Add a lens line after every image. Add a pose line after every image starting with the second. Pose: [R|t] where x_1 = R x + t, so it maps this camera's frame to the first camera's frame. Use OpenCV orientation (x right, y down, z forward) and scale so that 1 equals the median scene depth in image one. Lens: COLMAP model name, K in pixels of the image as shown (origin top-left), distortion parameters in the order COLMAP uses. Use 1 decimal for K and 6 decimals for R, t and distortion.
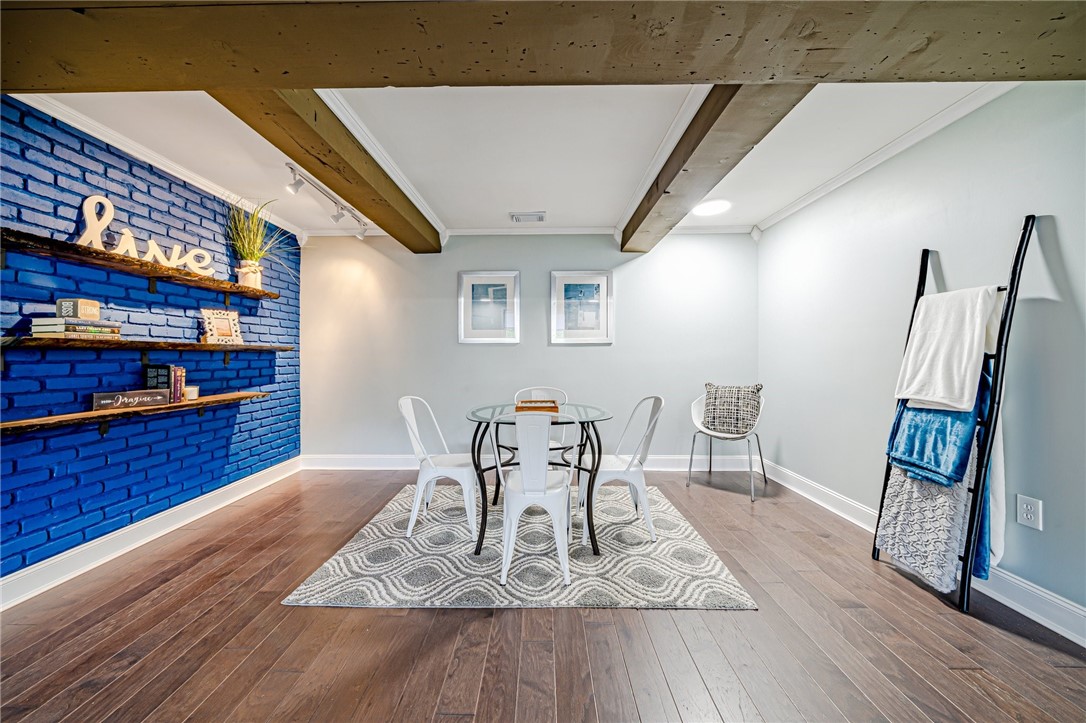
lens RADIAL K [[376.6, 0, 536.7], [0, 376.6, 358.6], [0, 0, 1]] dist [-0.005505, 0.000158]
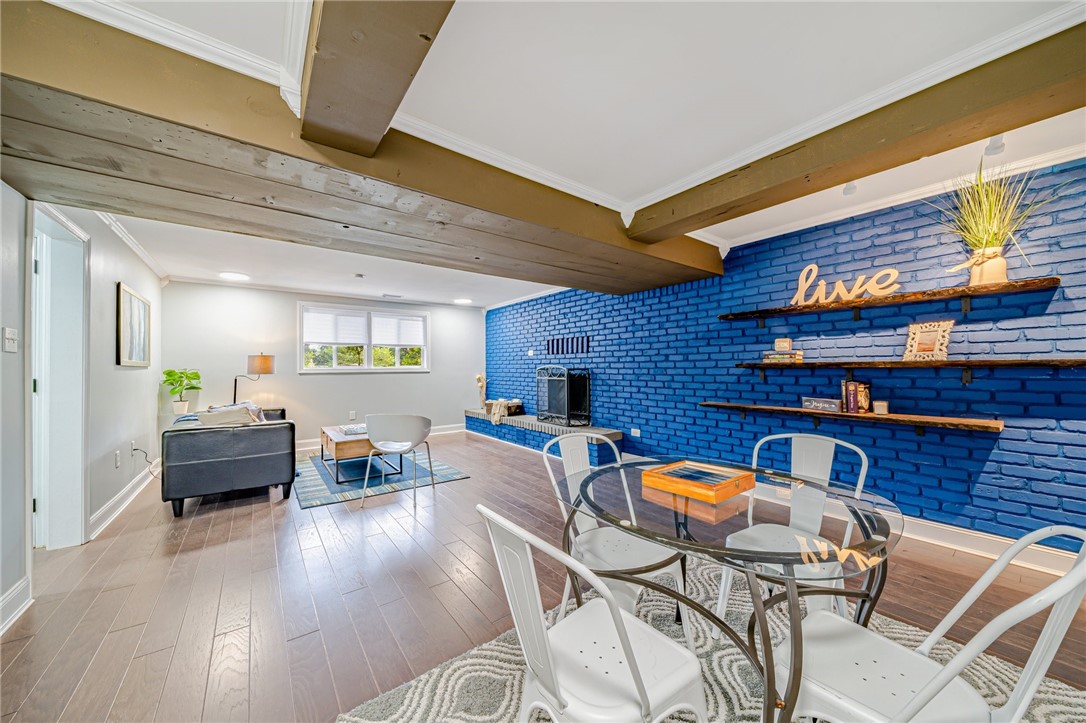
lens RADIAL K [[376.6, 0, 546.0], [0, 376.6, 368.3], [0, 0, 1]] dist [-0.005505, 0.000158]
pose [[-0.775852, 0.008196, -0.630862, 0.527969], [0.004587, 0.999962, 0.007350, -0.035574], [0.630899, 0.002808, -0.775860, 1.332483]]
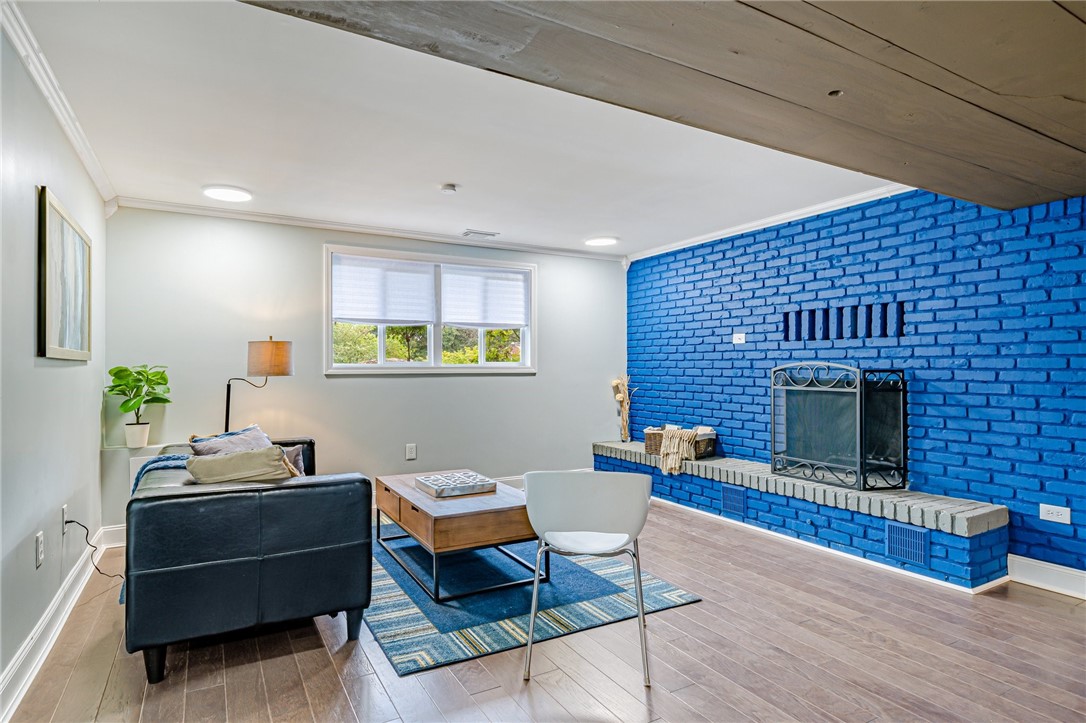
lens RADIAL K [[588.1, 0, 545.2], [0, 588.1, 369.3], [0, 0, 1]] dist [0.001990, -0.000048]
pose [[-0.852304, 0.004994, -0.523023, 0.660587], [-0.000358, 0.999949, 0.010132, -0.033137], [0.523047, 0.008823, -0.852258, 0.659892]]
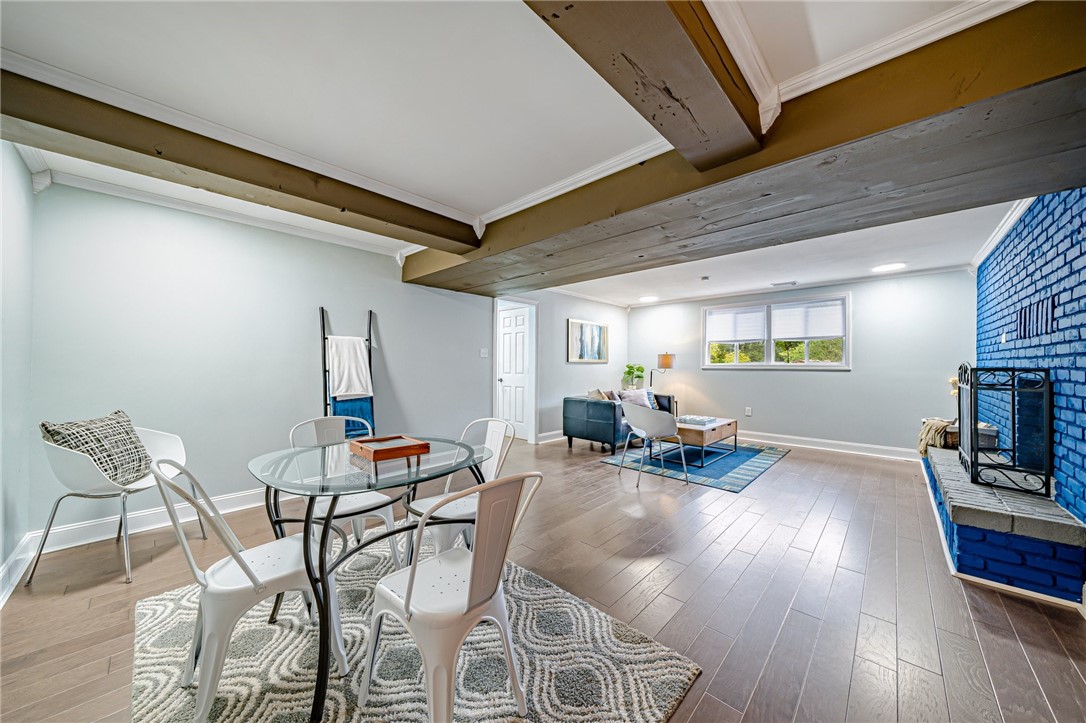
lens RADIAL K [[376.6, 0, 536.8], [0, 376.6, 361.6], [0, 0, 1]] dist [-0.005505, 0.000158]
pose [[-0.738405, 0.005209, 0.674337, -0.726193], [0.002961, 0.999986, -0.004483, -0.034162], [-0.674351, -0.001314, -0.738410, 1.393138]]
